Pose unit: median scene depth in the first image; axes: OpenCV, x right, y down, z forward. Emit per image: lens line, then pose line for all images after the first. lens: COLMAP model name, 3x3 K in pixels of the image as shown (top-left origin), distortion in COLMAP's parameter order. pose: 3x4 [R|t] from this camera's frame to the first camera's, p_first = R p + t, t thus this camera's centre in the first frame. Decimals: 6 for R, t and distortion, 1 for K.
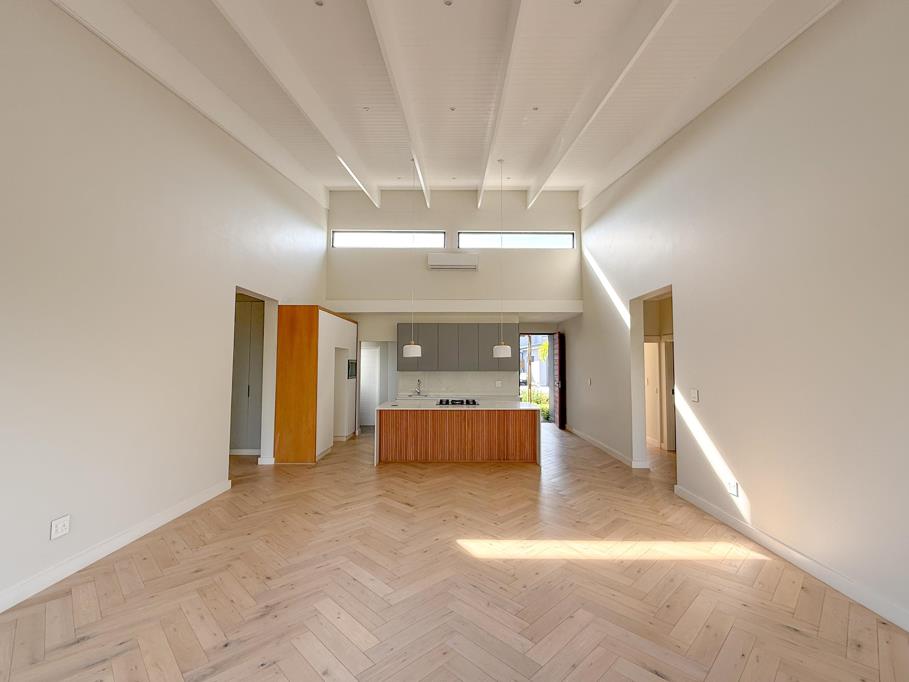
lens RADIAL K [[403.0, 0, 450.9], [0, 403.0, 341.2], [0, 0, 1]] dist [-0.000368, 0.000109]
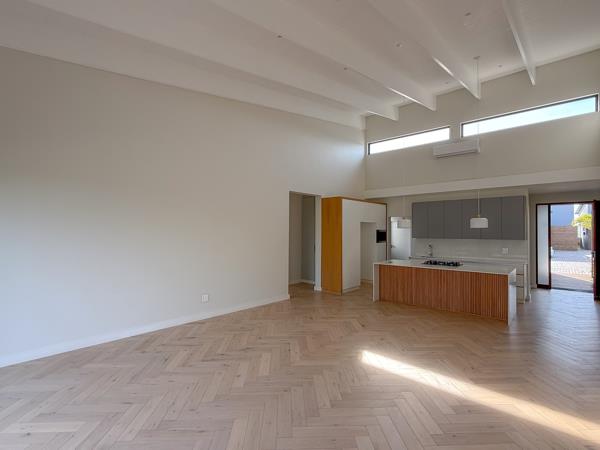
lens RADIAL K [[289.5, 0, 300.0], [0, 289.5, 225.0], [0, 0, 1]] dist [0.002127, 0.000398]
pose [[0.747643, -0.013845, -0.663957, 0.319311], [0.036387, 0.999135, 0.020140, -0.004549], [0.663103, -0.039217, 0.747500, 0.025770]]
